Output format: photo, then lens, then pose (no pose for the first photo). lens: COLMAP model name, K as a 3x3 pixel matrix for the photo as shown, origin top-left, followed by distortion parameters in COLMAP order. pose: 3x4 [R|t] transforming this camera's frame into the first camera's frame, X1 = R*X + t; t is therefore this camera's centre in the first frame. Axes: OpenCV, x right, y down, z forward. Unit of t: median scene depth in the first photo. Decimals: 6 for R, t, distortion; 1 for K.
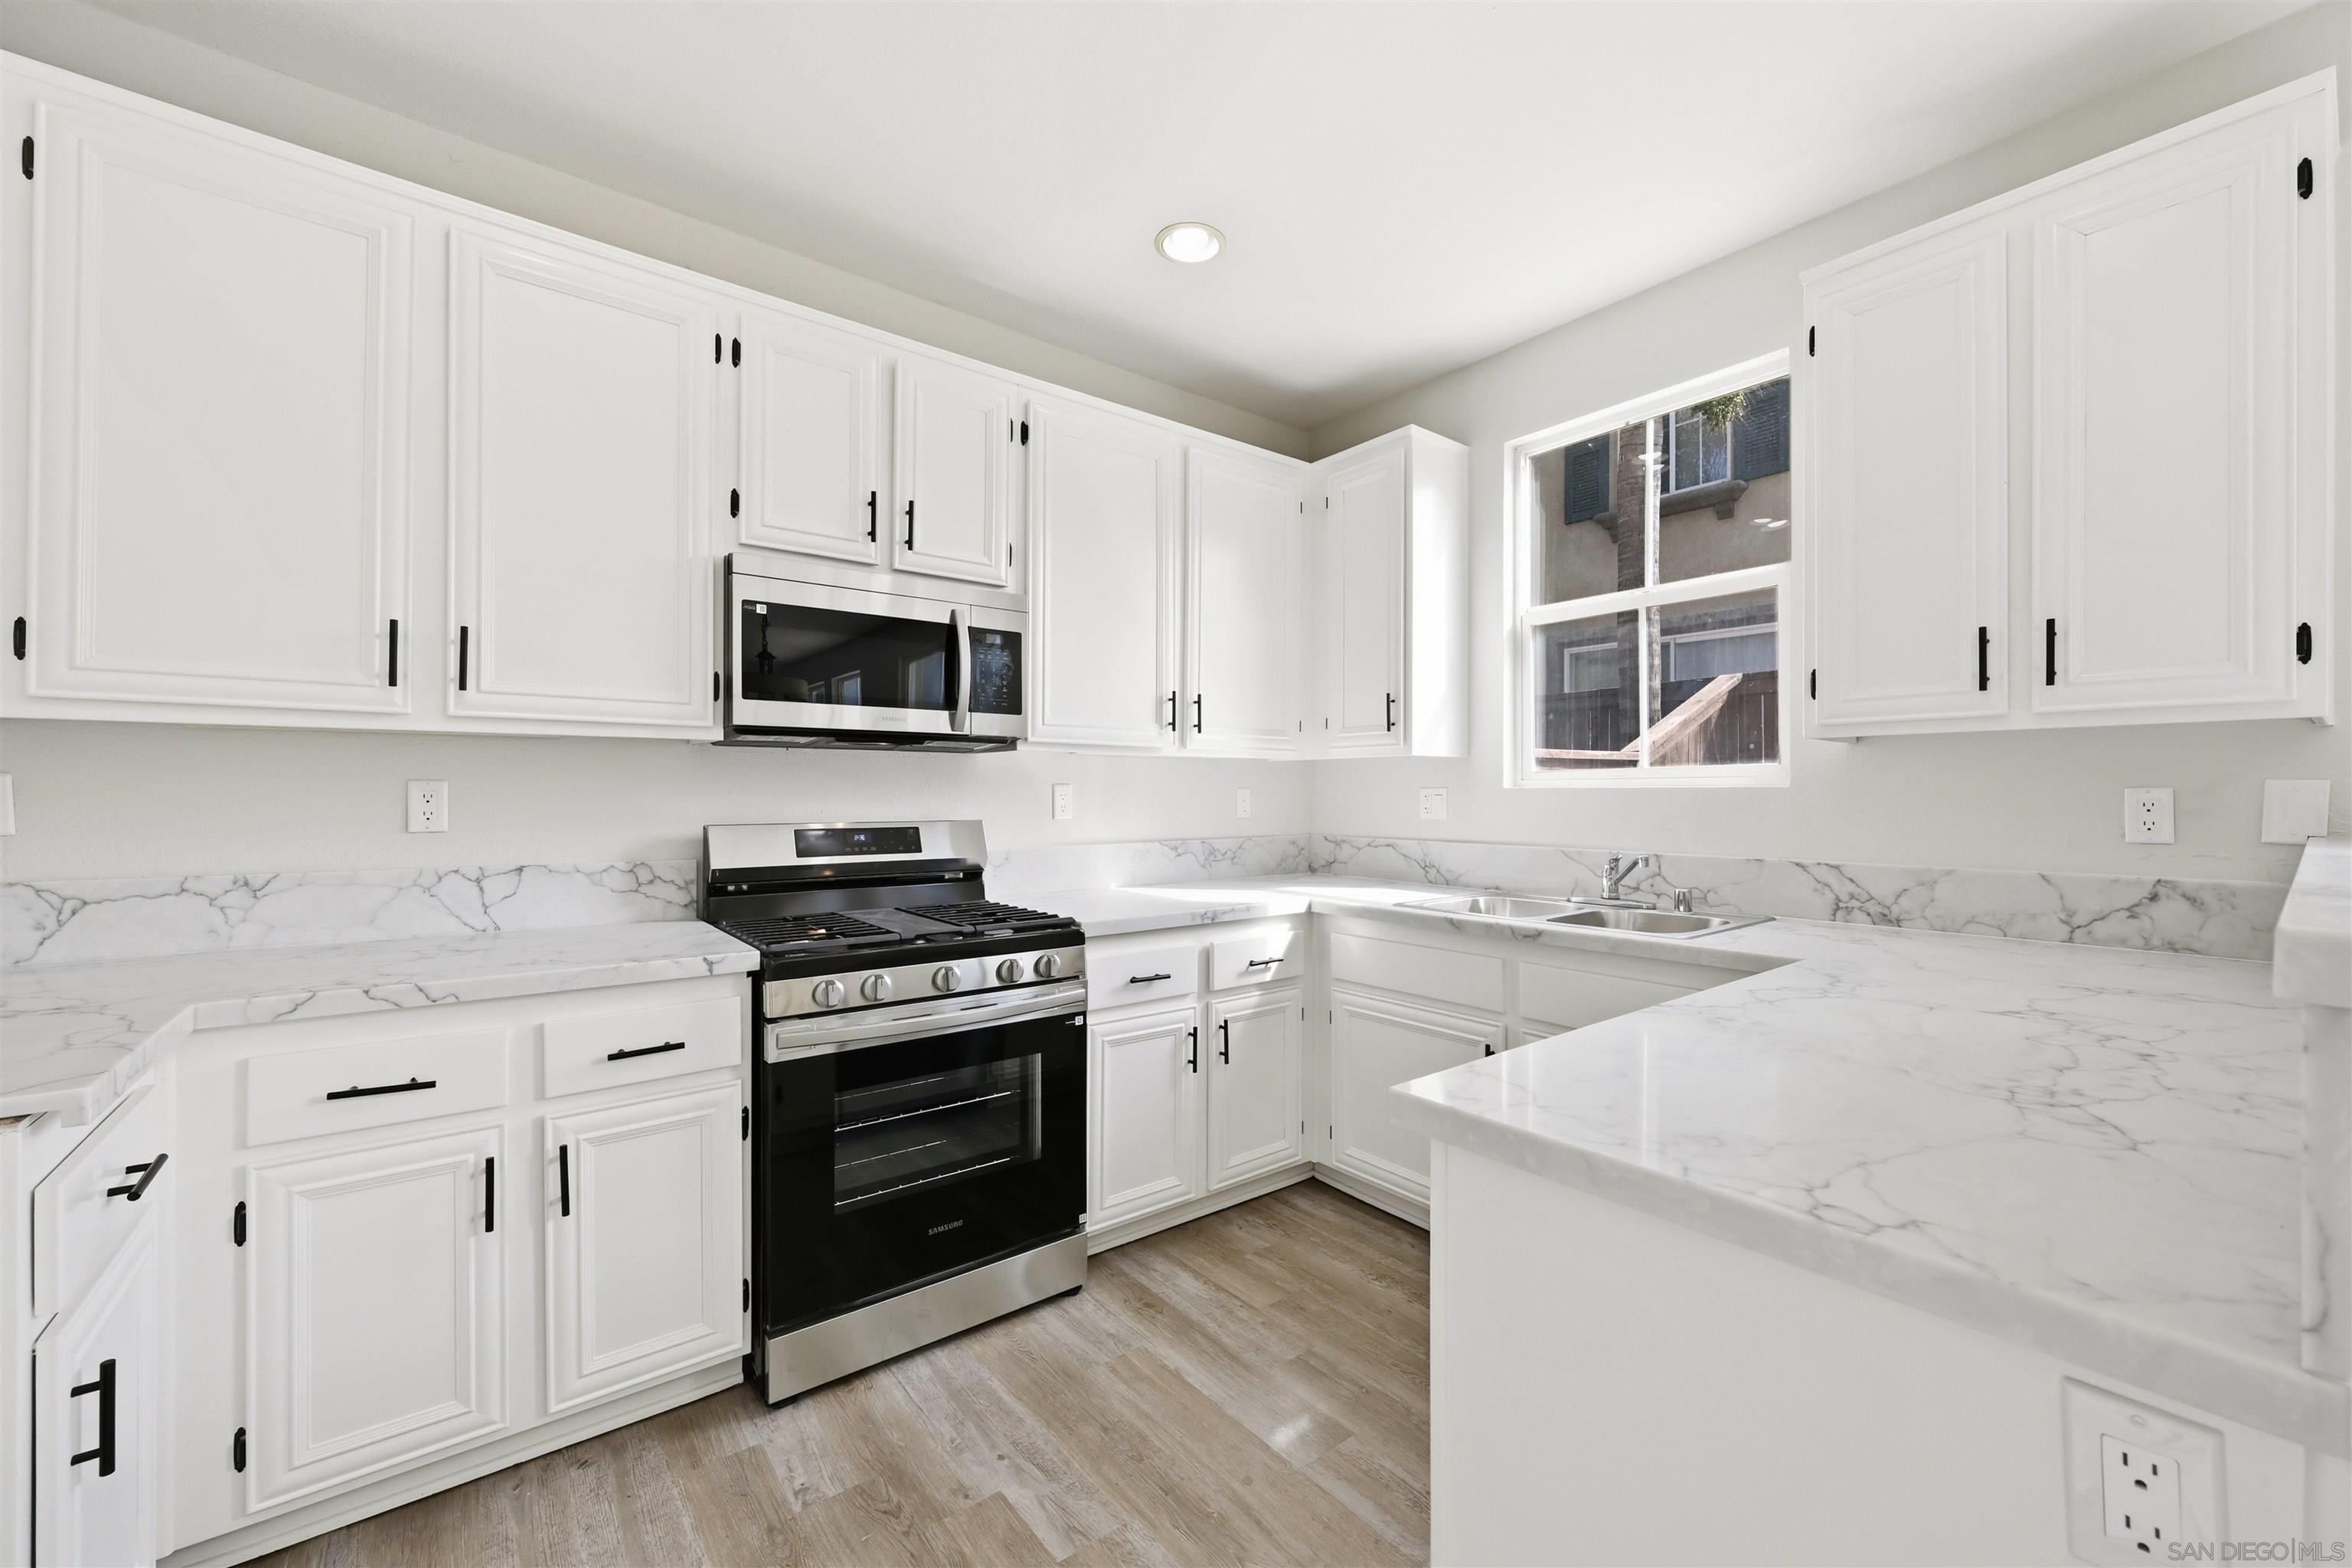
lens RADIAL K [[920.5, 0, 1184.9], [0, 920.5, 796.7], [0, 0, 1]] dist [-0.002856, 0.000339]
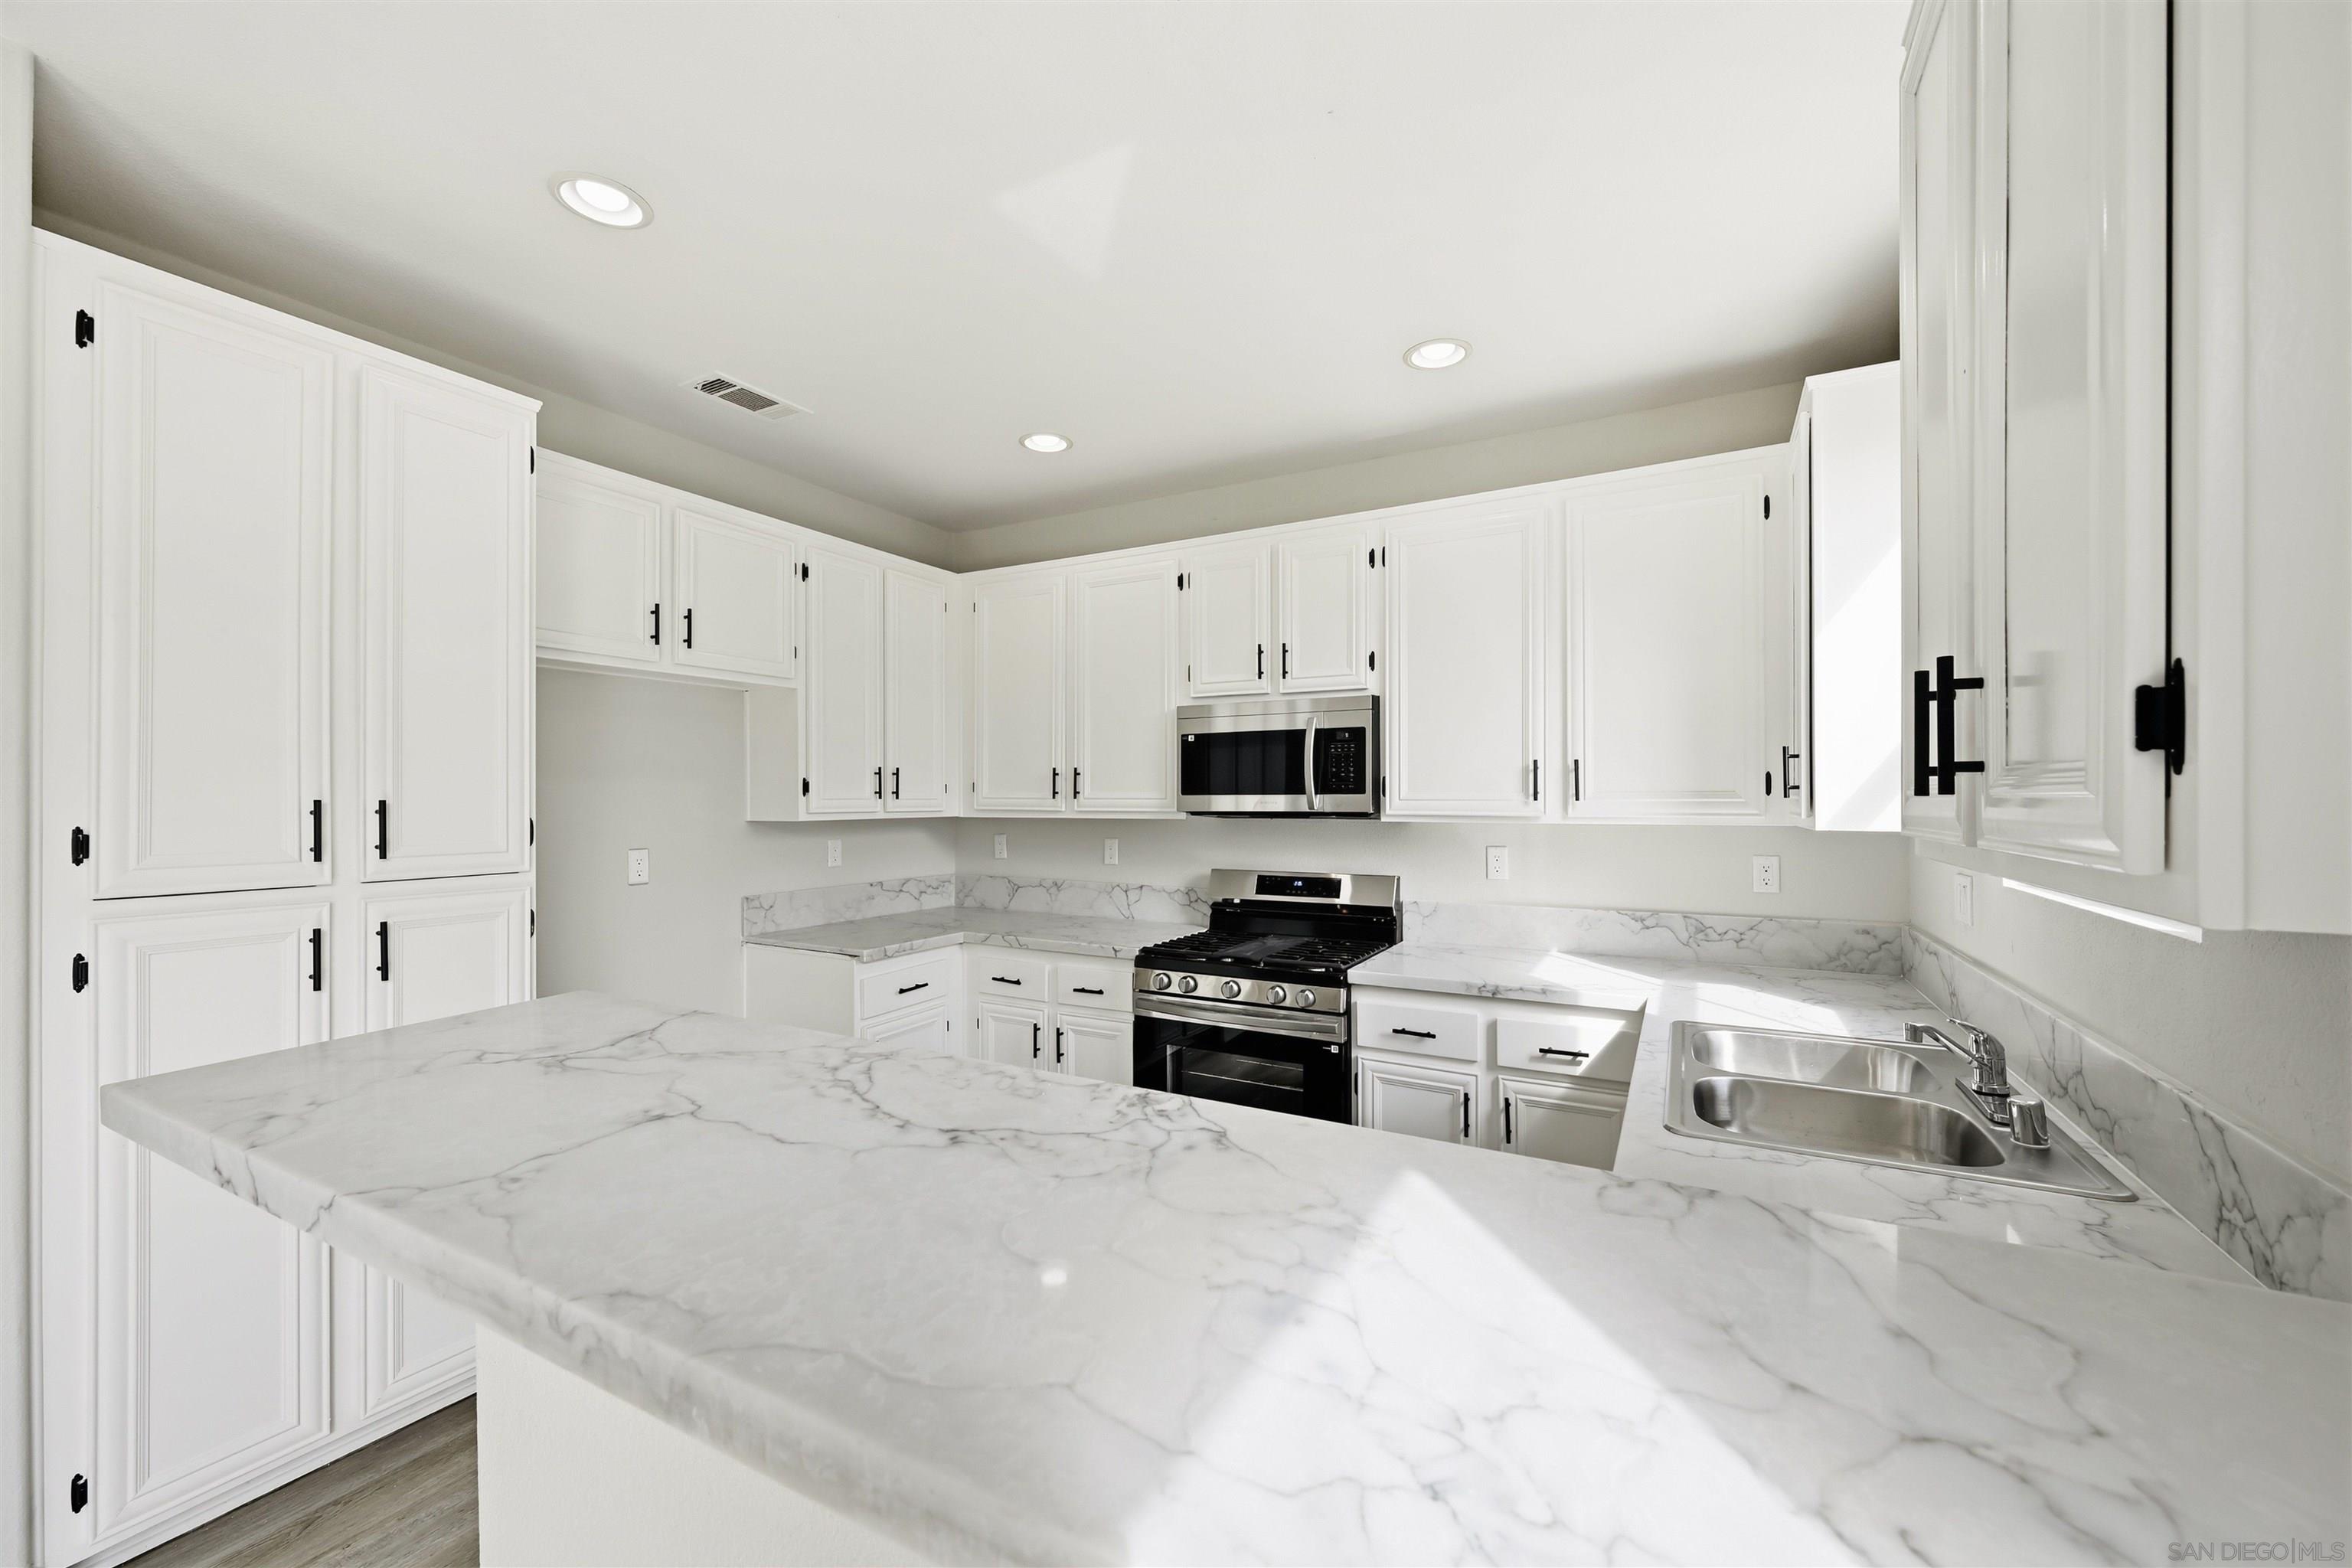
lens RADIAL K [[920.5, 0, 1184.9], [0, 920.5, 796.7], [0, 0, 1]] dist [-0.002856, 0.000339]
pose [[0.382524, -0.002796, -0.923942, 0.893817], [-0.000398, 0.999995, -0.003191, -0.084651], [0.923946, 0.001588, 0.382520, 0.326791]]
